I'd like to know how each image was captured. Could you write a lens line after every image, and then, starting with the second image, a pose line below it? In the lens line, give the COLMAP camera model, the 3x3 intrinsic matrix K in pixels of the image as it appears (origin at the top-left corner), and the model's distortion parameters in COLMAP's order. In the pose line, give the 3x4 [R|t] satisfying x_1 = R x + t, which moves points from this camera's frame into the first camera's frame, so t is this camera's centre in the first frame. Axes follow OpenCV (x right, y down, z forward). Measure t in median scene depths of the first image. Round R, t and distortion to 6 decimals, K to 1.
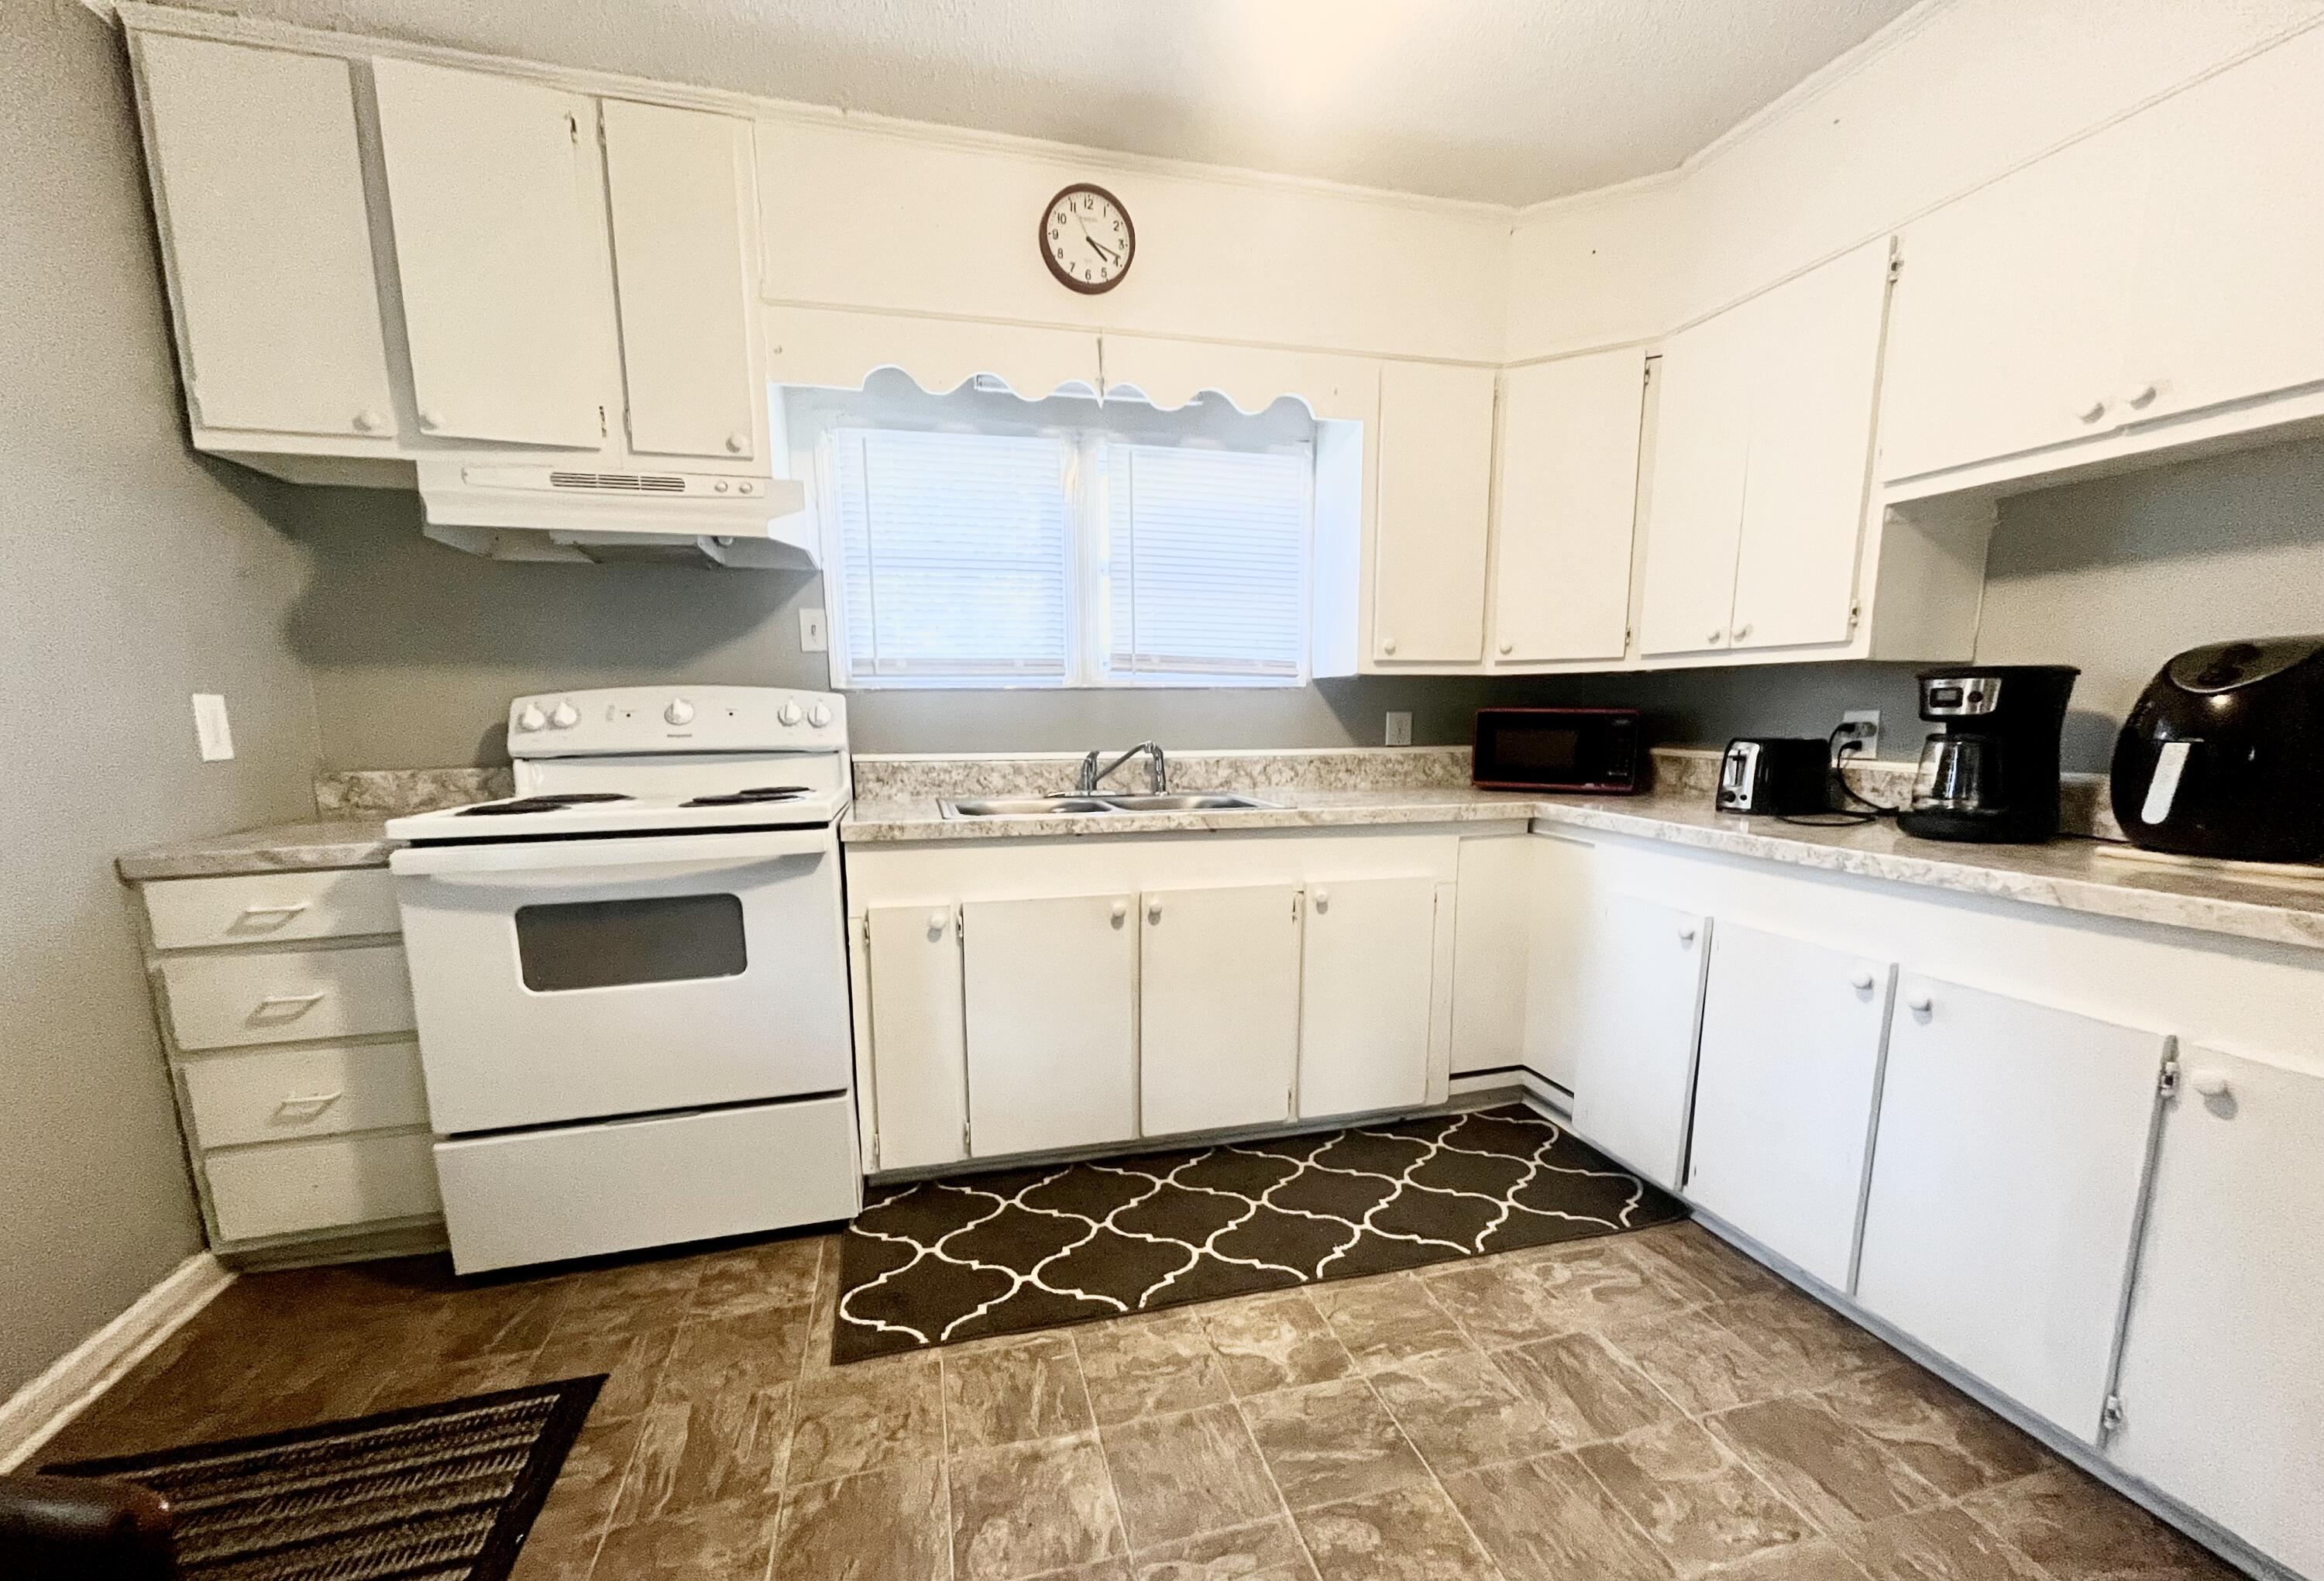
lens RADIAL K [[925.4, 0, 1170.9], [0, 925.4, 877.3], [0, 0, 1]] dist [-0.008007, 0.000726]
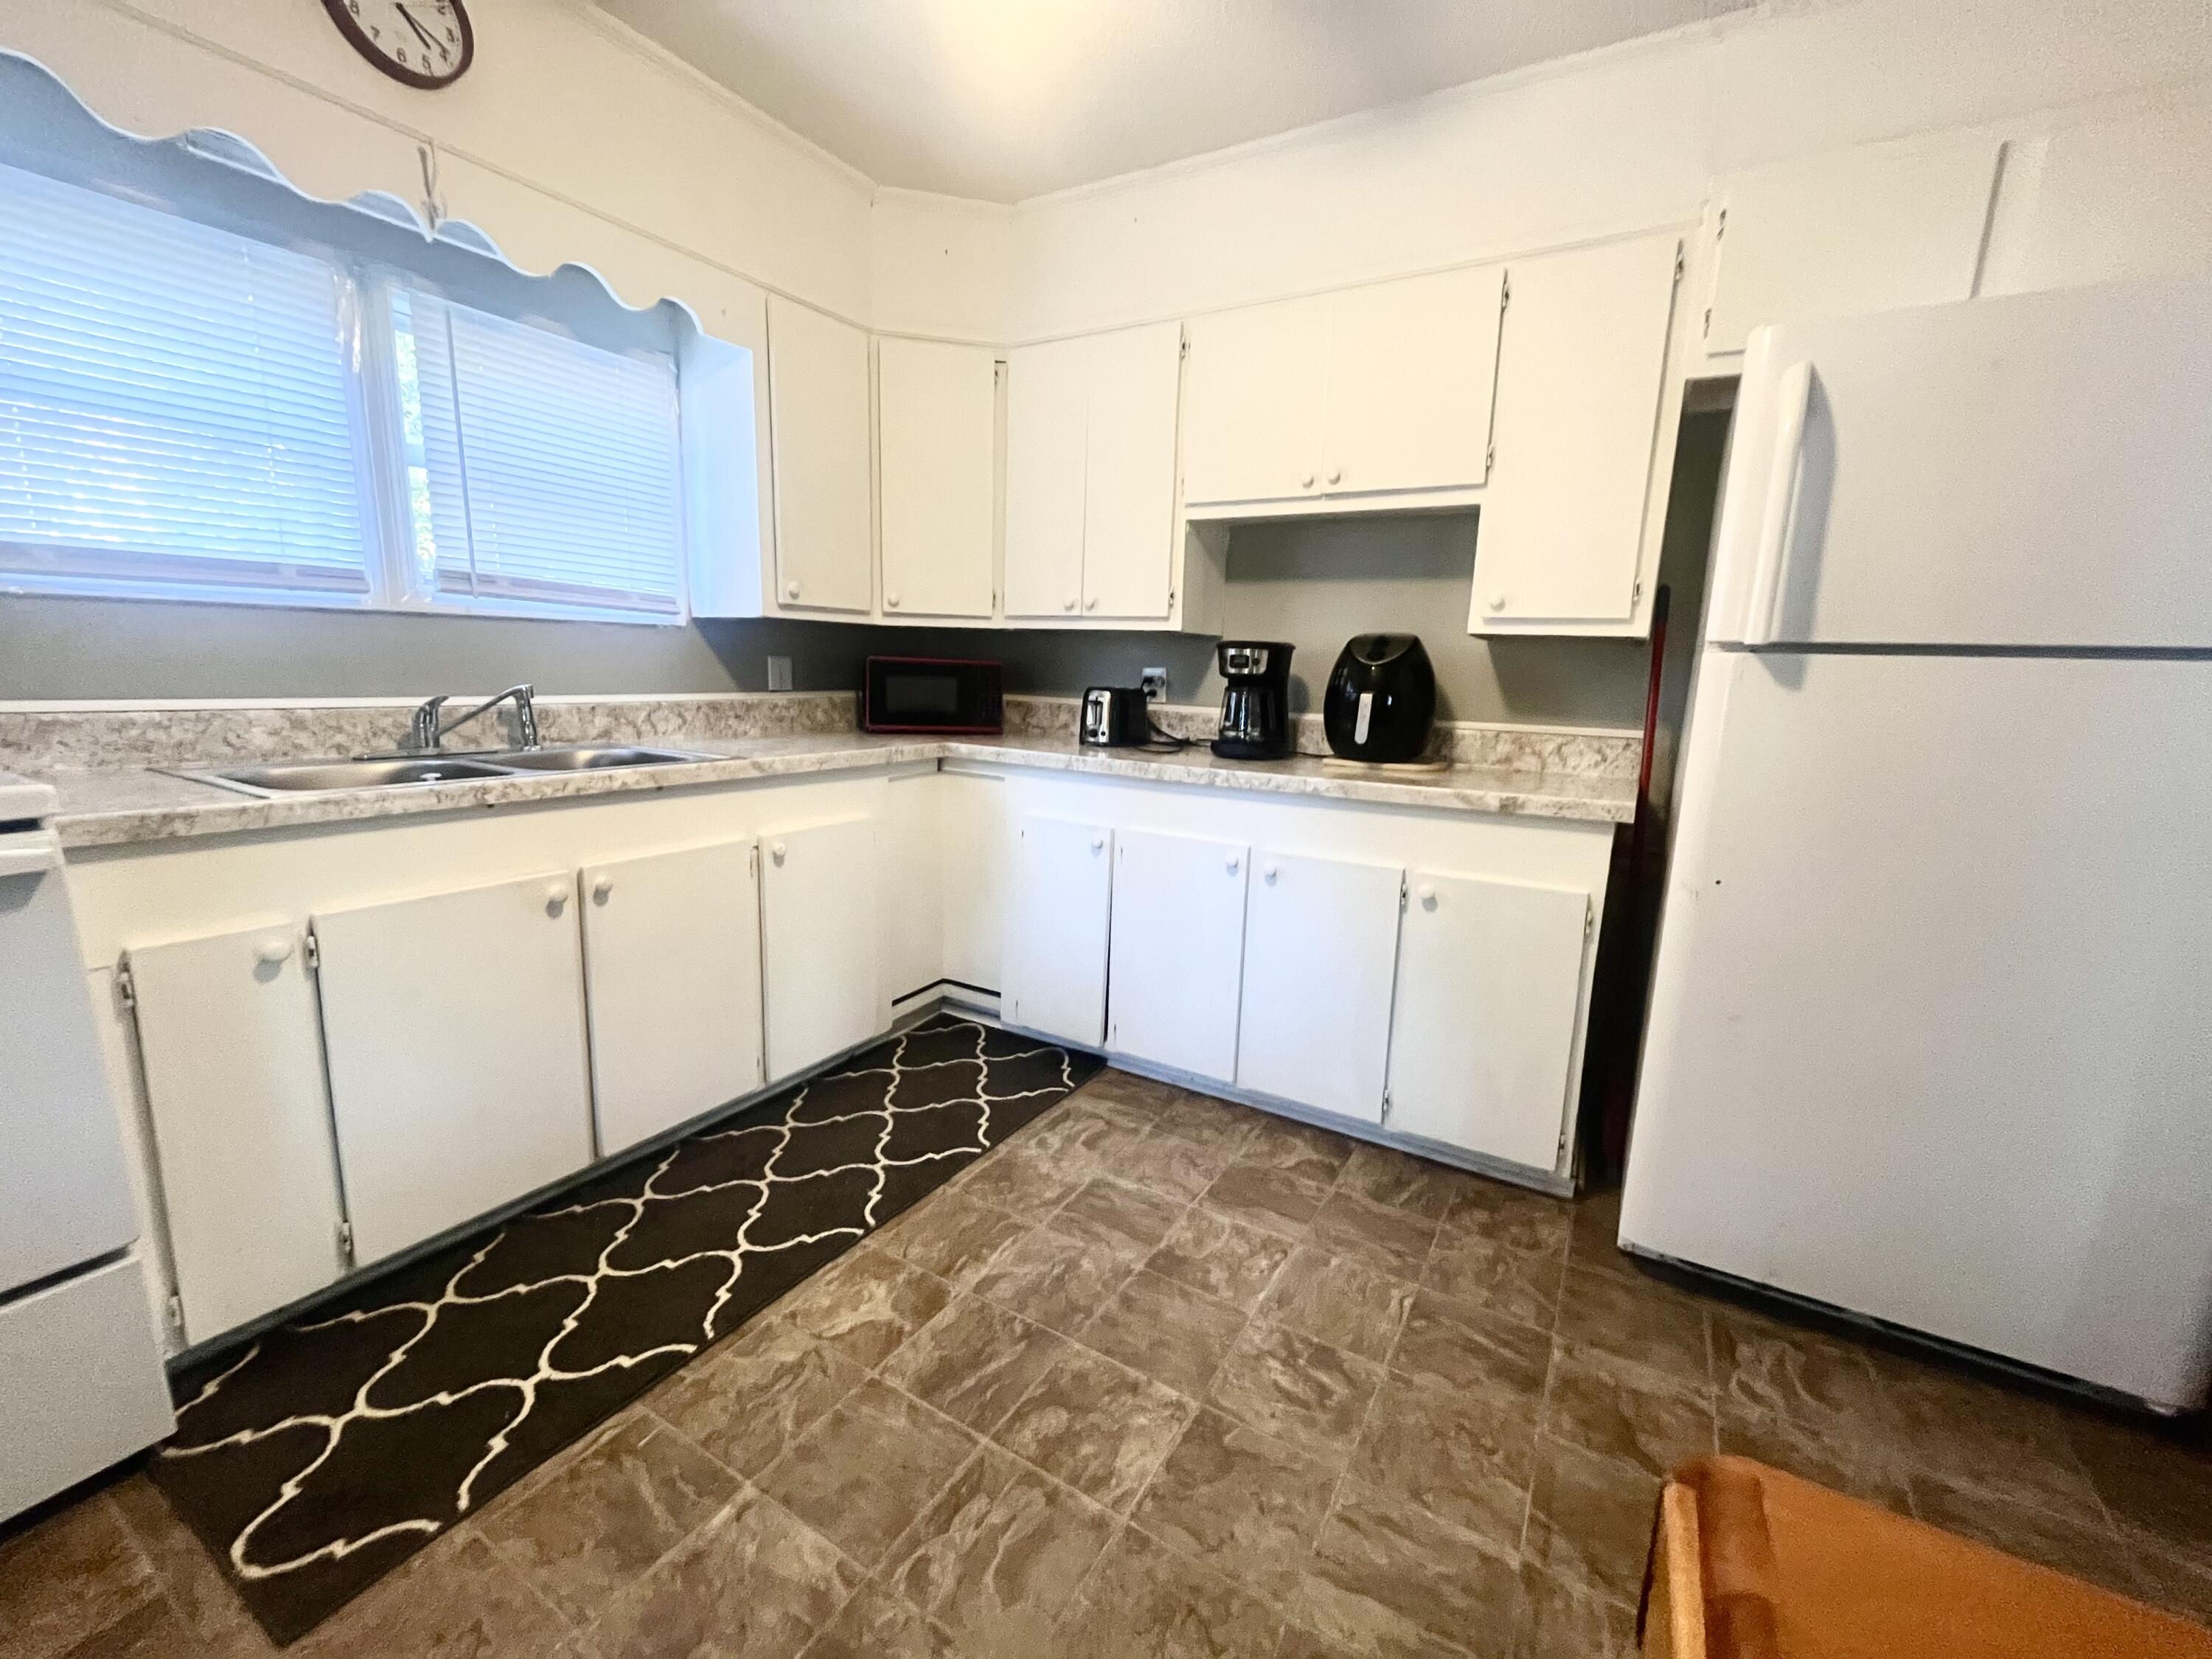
lens RADIAL K [[886.7, 0, 1097.8], [0, 886.7, 832.5], [0, 0, 1]] dist [0.000076, -0.001074]
pose [[0.725265, -0.102680, 0.680770, -0.258093], [0.088194, 0.994525, 0.056045, -0.021875], [-0.682798, 0.019392, 0.730350, 0.115801]]
